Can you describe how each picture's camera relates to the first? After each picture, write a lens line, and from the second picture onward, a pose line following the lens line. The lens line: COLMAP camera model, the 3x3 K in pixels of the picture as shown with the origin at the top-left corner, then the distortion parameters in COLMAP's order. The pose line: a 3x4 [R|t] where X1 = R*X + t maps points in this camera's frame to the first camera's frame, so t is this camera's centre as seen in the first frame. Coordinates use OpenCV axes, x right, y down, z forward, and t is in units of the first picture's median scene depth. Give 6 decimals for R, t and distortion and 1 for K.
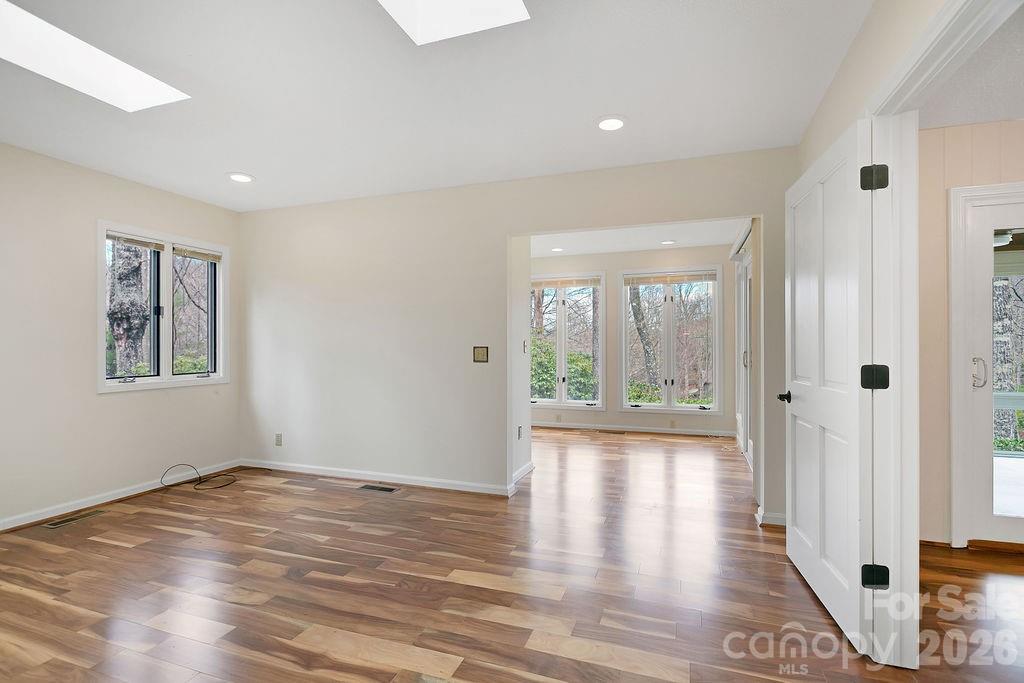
lens RADIAL K [[476.4, 0, 518.0], [0, 476.4, 344.9], [0, 0, 1]] dist [-0.002976, -0.000394]
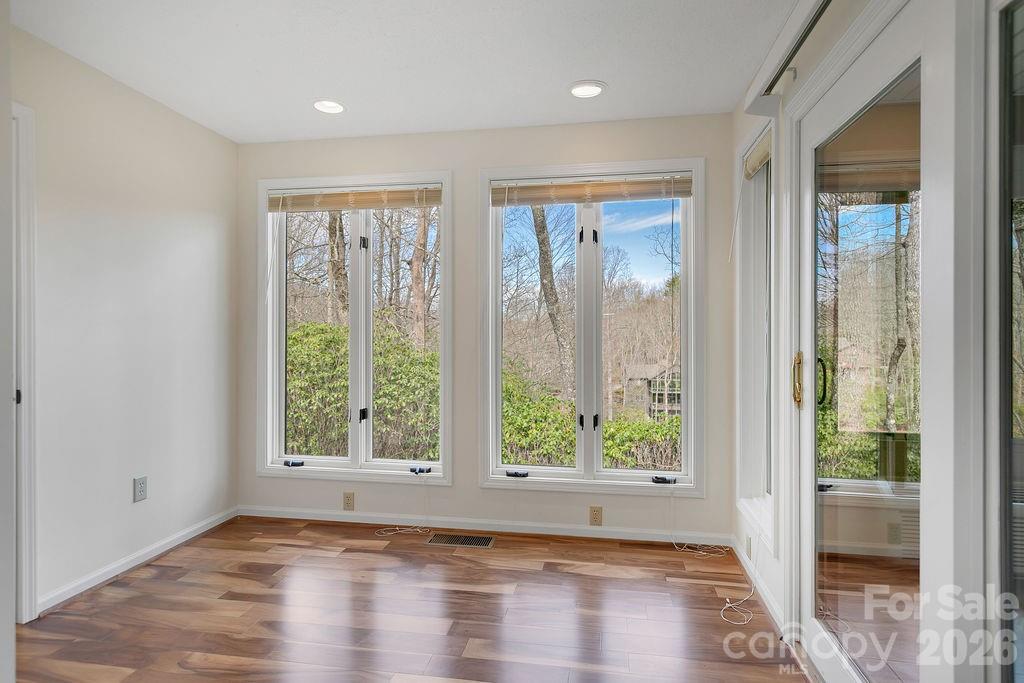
lens RADIAL K [[551.3, 0, 511.9], [0, 551.3, 338.2], [0, 0, 1]] dist [-0.000139, -0.001769]
pose [[0.986334, 0.002844, 0.164731, 0.153687], [-0.003666, 0.999982, 0.004687, -0.002657], [-0.164715, -0.005227, 0.986327, 0.479147]]
